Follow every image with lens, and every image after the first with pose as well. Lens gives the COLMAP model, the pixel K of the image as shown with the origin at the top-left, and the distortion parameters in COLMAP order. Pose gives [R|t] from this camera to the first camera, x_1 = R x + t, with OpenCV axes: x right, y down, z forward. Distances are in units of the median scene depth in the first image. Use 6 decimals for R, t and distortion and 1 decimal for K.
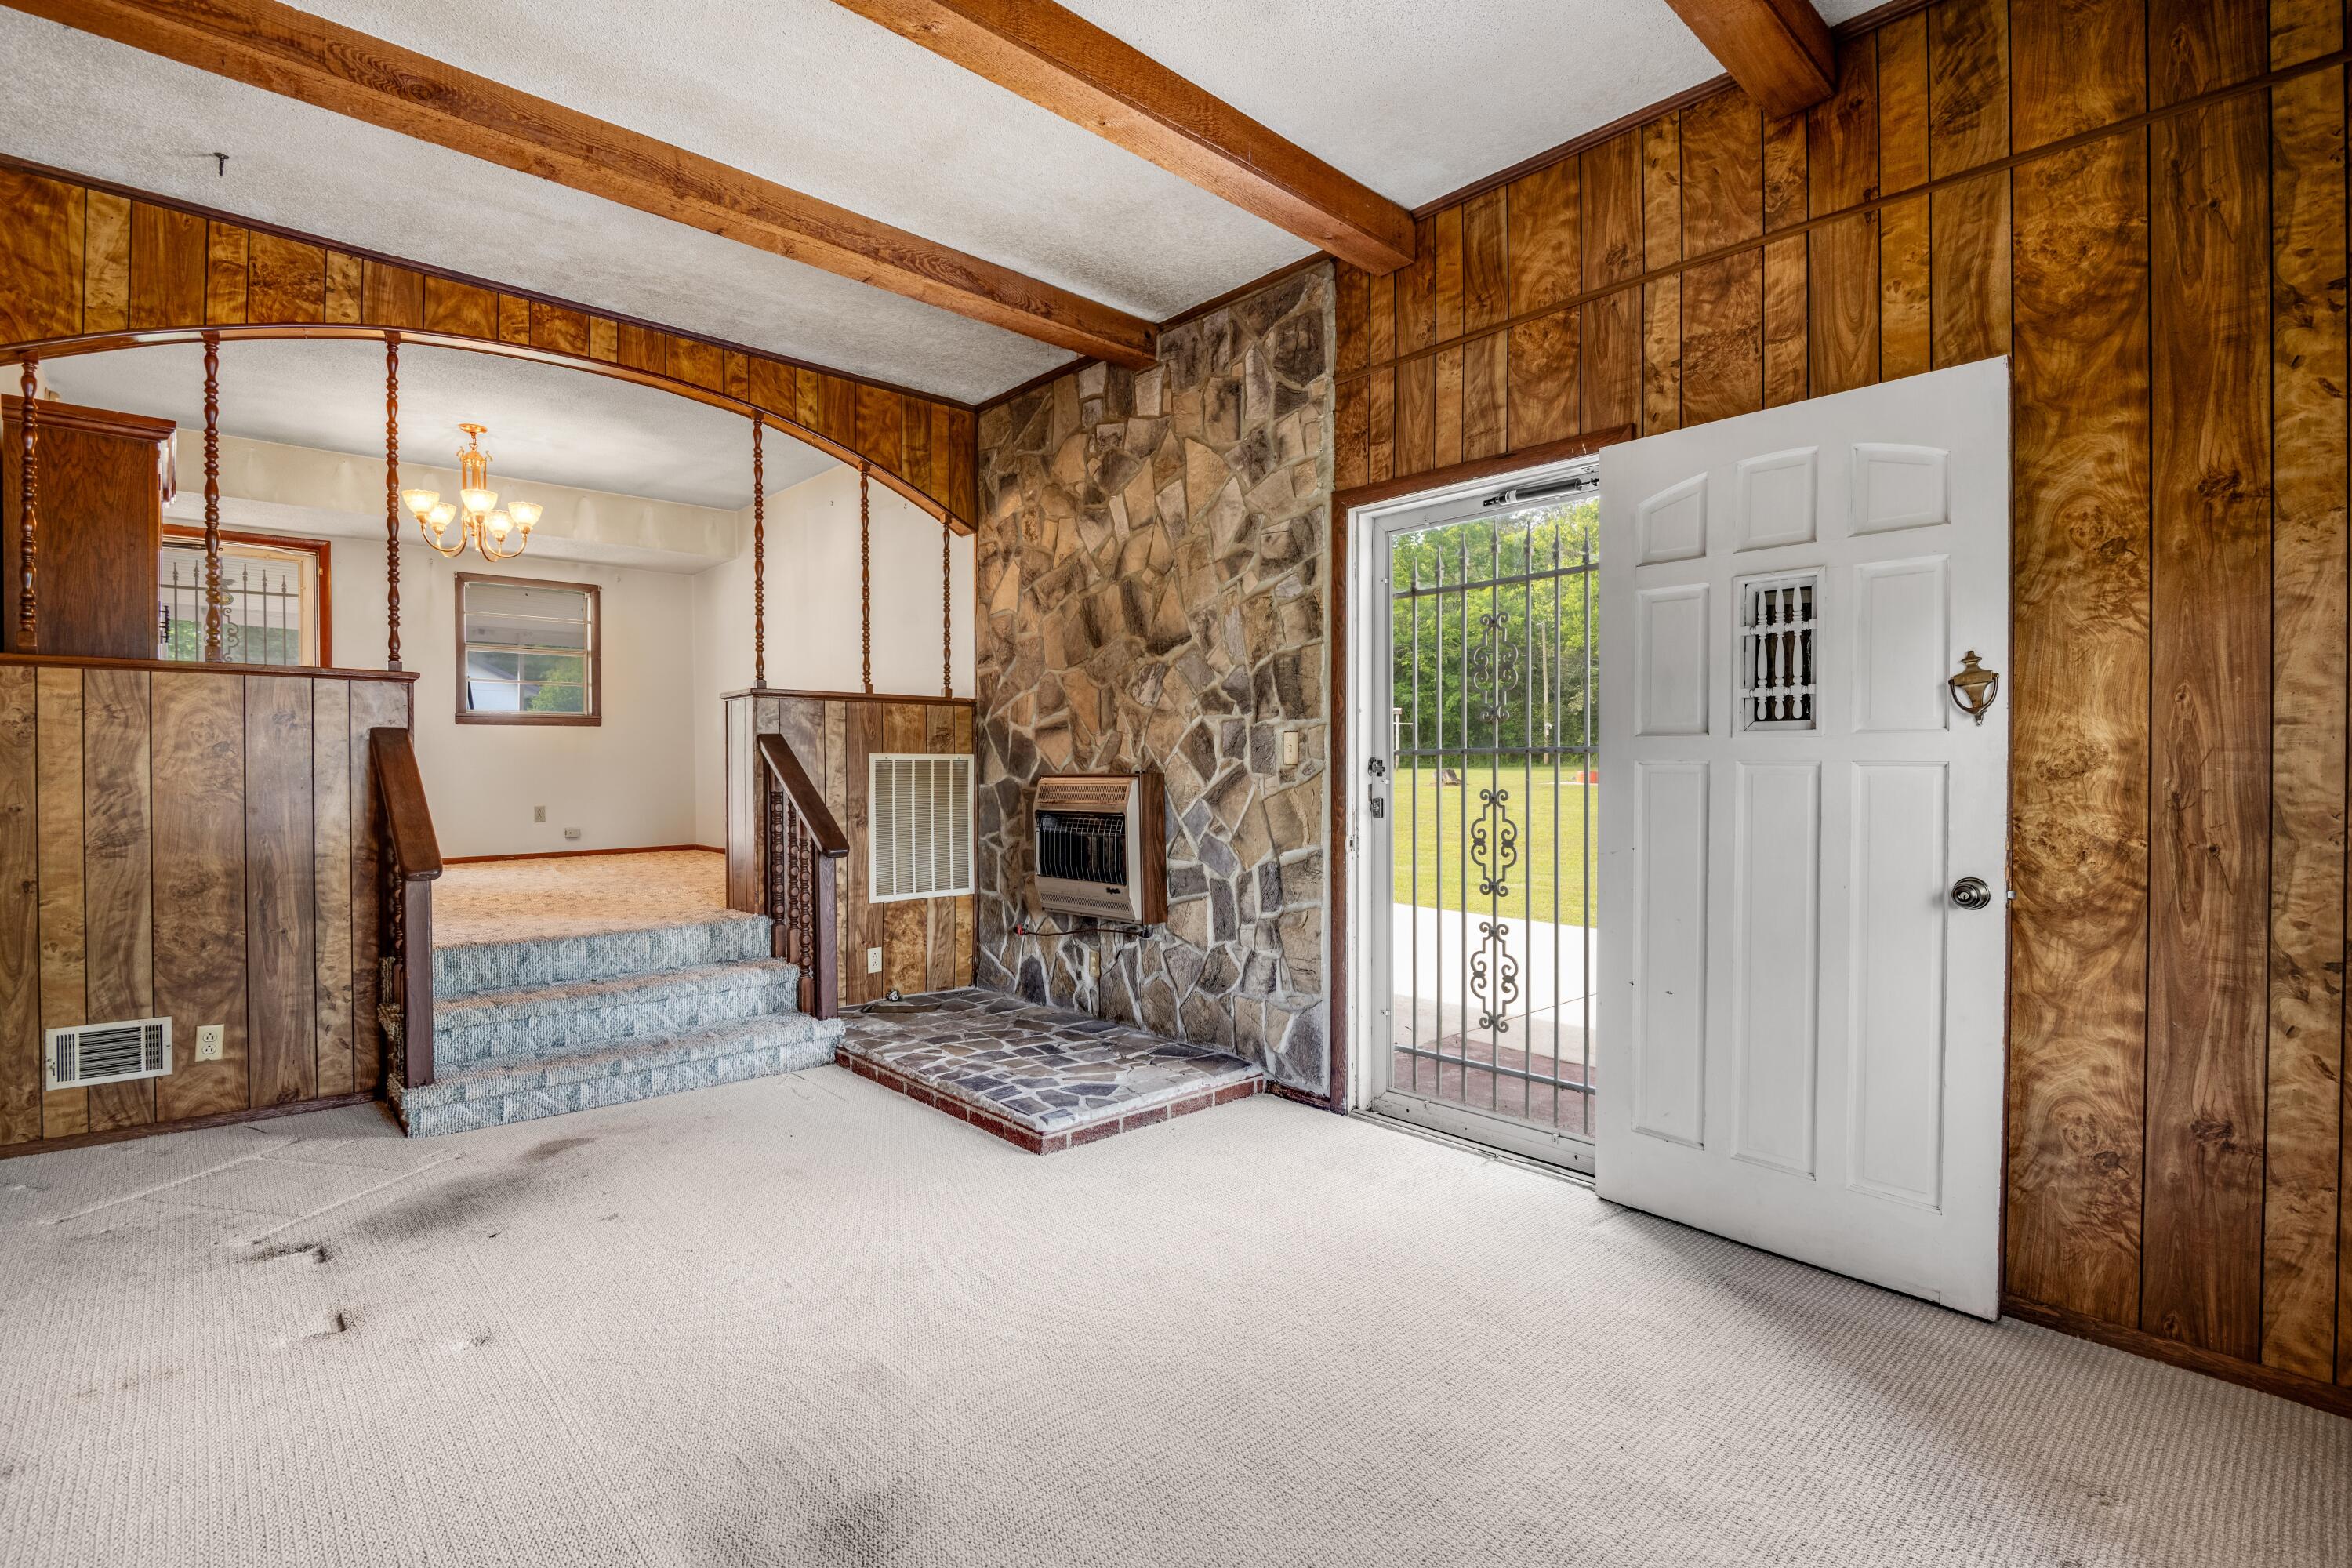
lens RADIAL K [[1069.4, 0, 1176.0], [0, 1069.4, 784.0], [0, 0, 1]] dist [-0.000982, -0.013623]
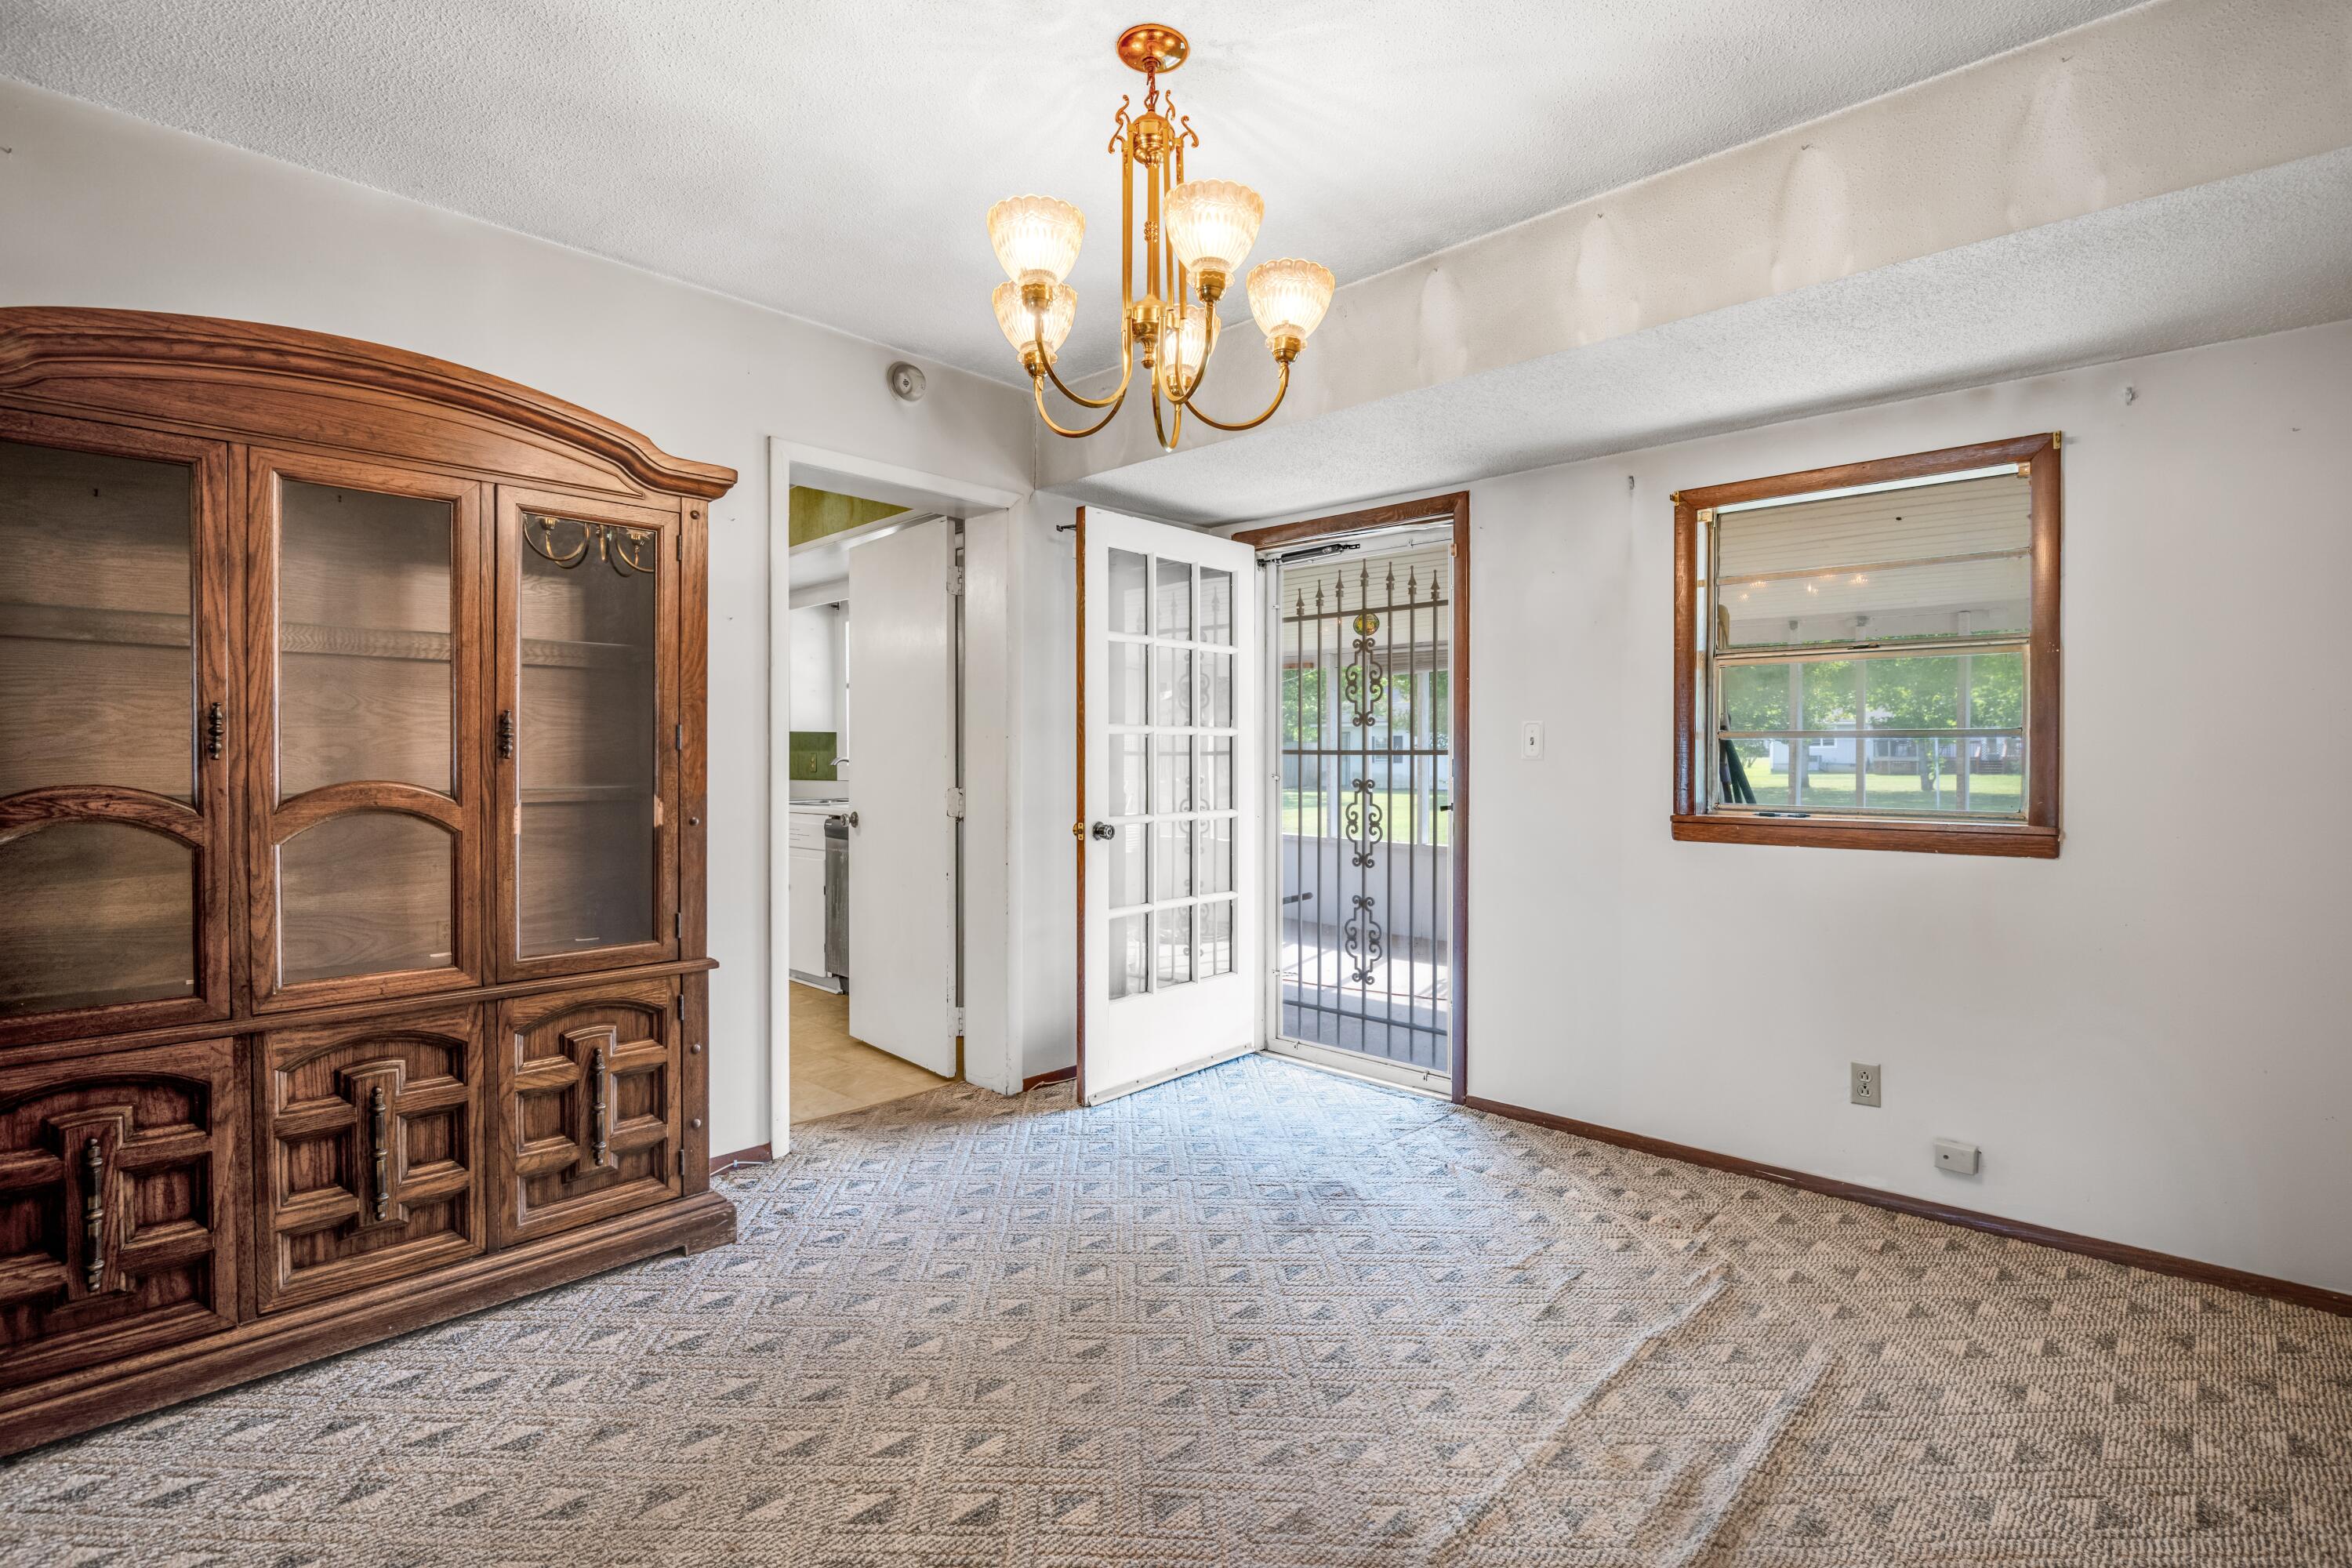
lens RADIAL K [[1117.0, 0, 1194.0], [0, 1117.0, 777.4], [0, 0, 1]] dist [-0.002237, -0.008999]
pose [[0.067051, 0.023890, -0.997463, -0.423544], [-0.023080, 0.999483, 0.022387, -0.157273], [0.997483, 0.021520, 0.067568, 1.395143]]
